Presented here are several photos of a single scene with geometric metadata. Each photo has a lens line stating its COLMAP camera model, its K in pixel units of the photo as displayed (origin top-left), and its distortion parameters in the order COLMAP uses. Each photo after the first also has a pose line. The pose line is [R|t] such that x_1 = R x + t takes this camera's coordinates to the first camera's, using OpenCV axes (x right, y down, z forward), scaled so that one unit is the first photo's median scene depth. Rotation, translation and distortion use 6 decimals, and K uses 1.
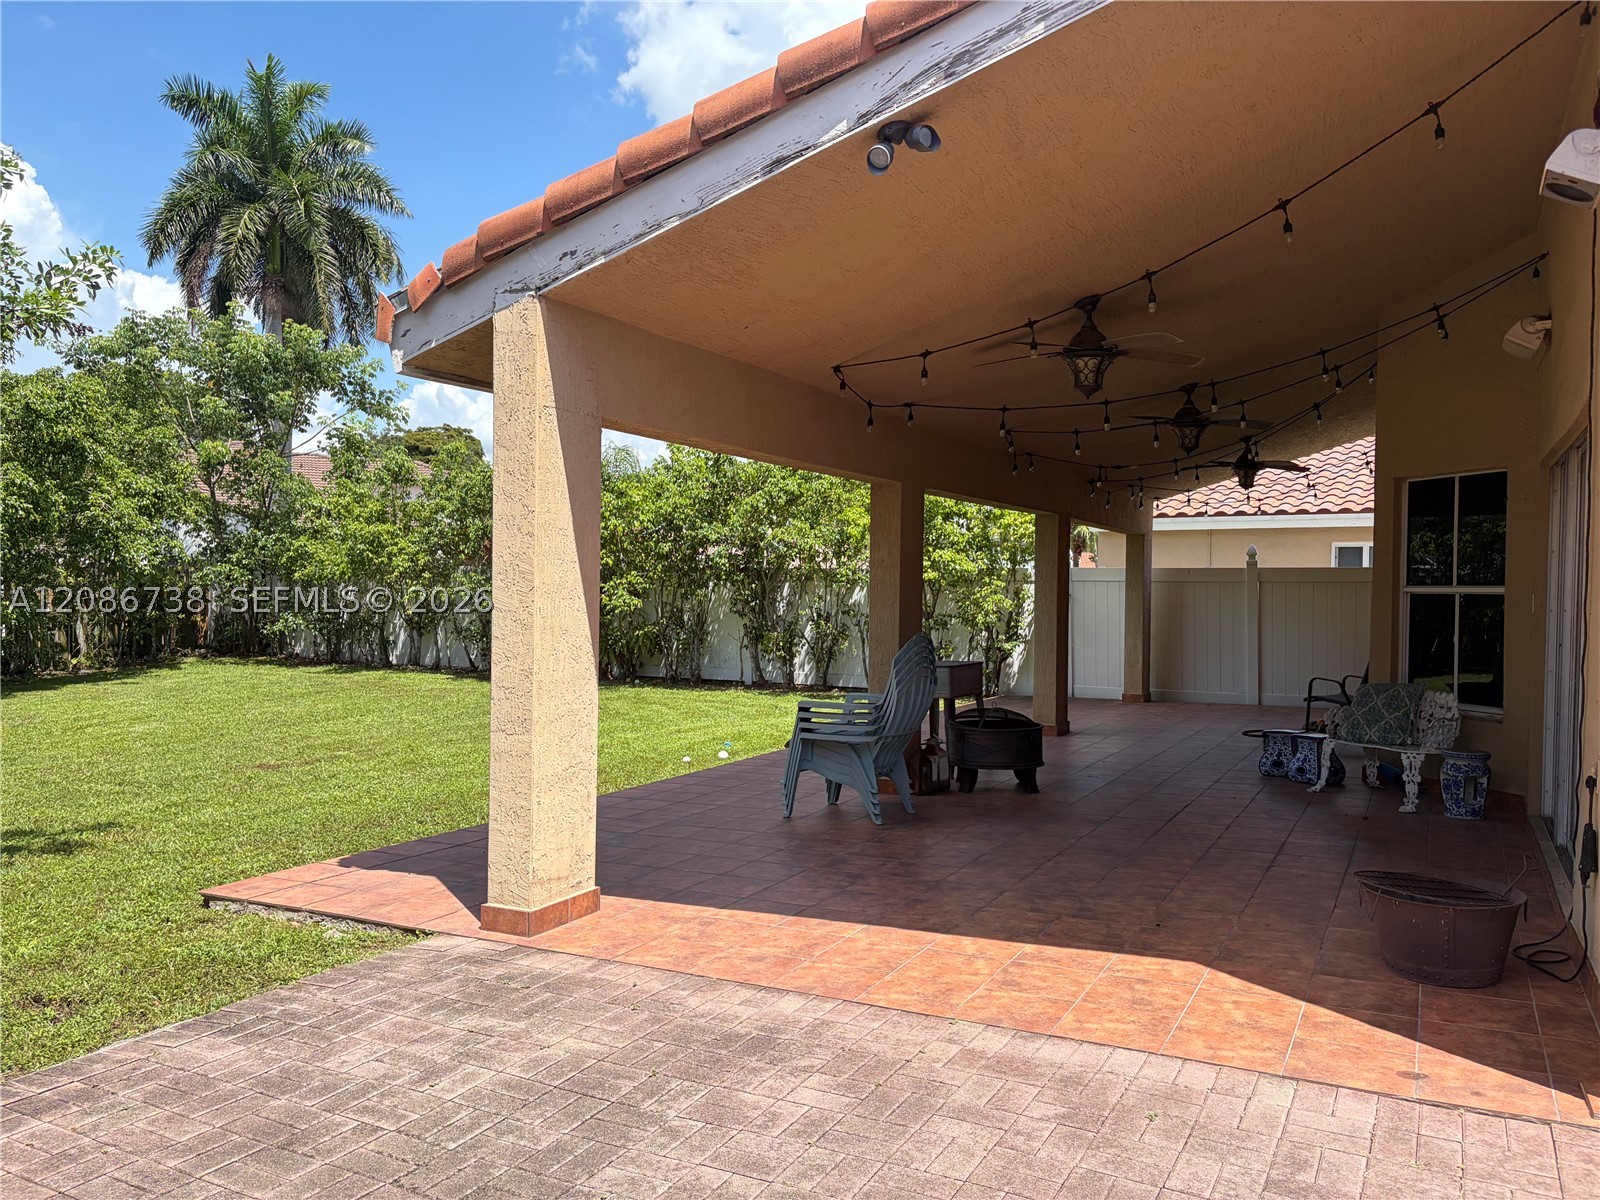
lens RADIAL K [[1209.2, 0, 800.0], [0, 1209.2, 600.0], [0, 0, 1]] dist [0.045915, -0.042309]
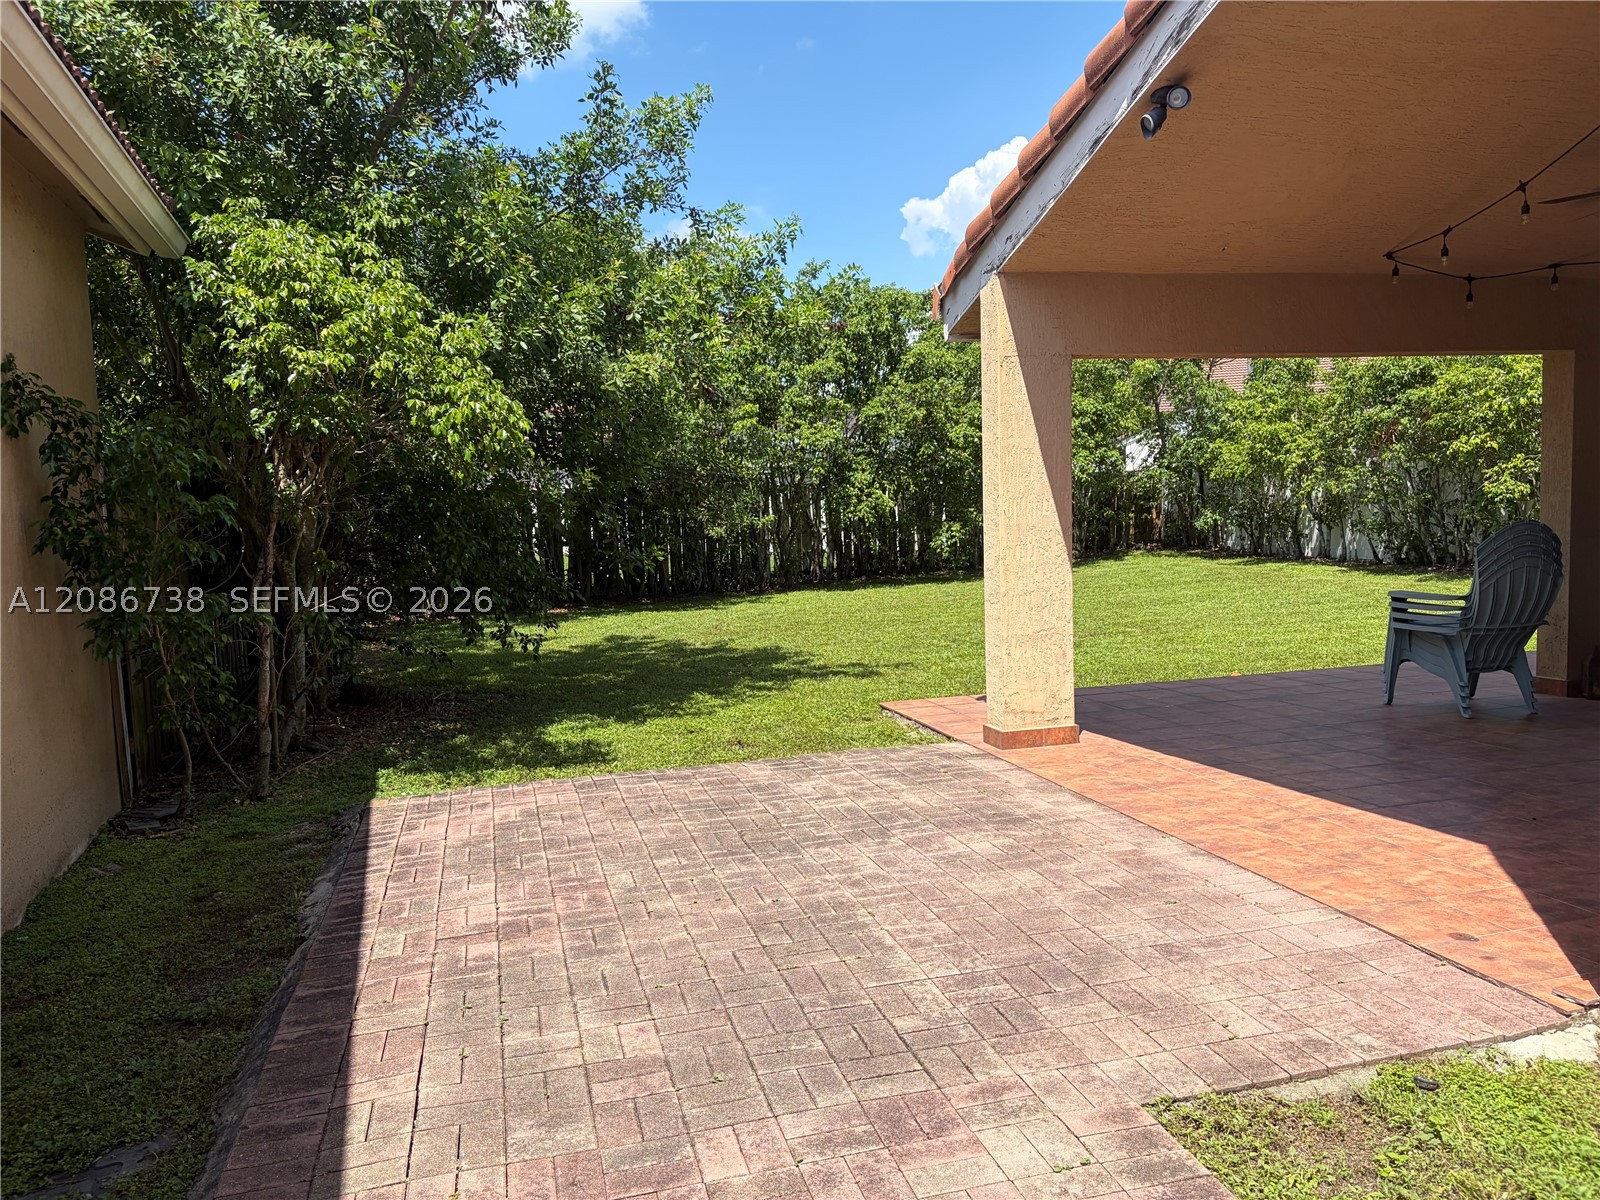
lens RADIAL K [[1209.2, 0, 800.0], [0, 1209.2, 600.0], [0, 0, 1]] dist [0.045915, -0.042309]
pose [[0.672567, 0.027913, -0.739509, 0.717930], [0.036326, 0.996839, 0.070664, 0.003990], [0.739144, -0.074390, 0.669427, -0.083199]]
